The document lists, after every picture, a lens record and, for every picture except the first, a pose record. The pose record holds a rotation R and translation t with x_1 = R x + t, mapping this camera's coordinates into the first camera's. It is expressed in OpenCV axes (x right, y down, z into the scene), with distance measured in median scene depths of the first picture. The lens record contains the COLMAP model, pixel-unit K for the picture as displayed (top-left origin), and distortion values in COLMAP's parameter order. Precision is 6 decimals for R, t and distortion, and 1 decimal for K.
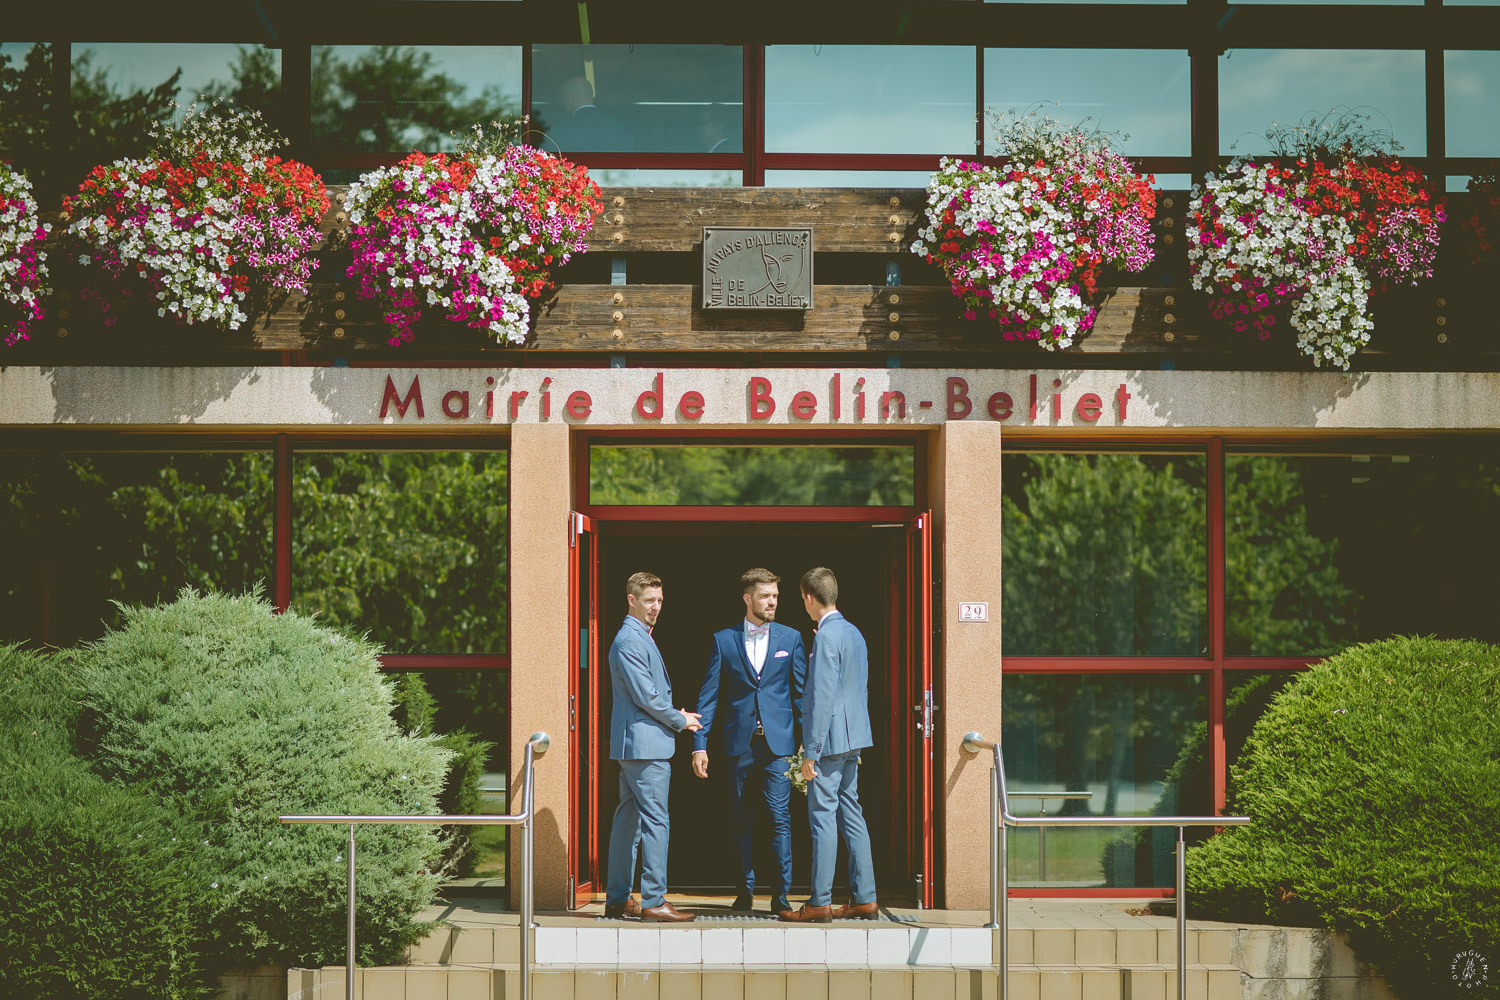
lens RADIAL K [[3521.3, 0, 759.0], [0, 3521.3, 500.1], [0, 0, 1]] dist [-0.128938, 0.000000]
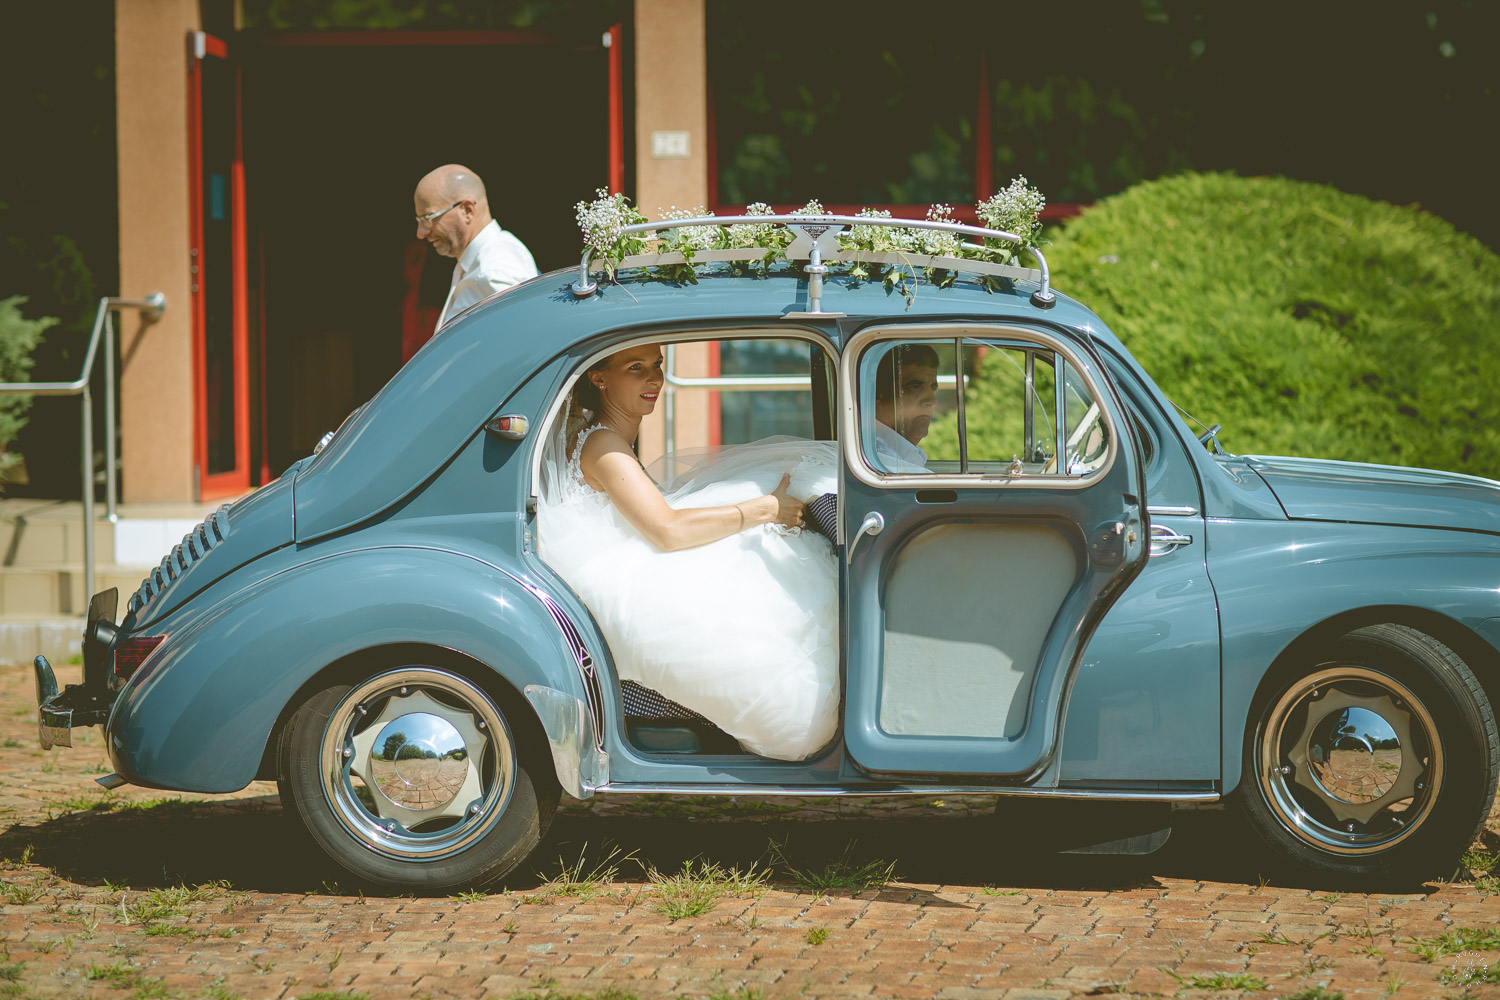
lens RADIAL K [[3521.3, 0, 757.7], [0, 3521.3, 497.1], [0, 0, 1]] dist [-0.128938, 0.000000]
pose [[0.999886, -0.009513, -0.011741, 0.090786], [0.010581, 0.995468, 0.094502, 0.036336], [0.010788, -0.094616, 0.995455, 0.162324]]
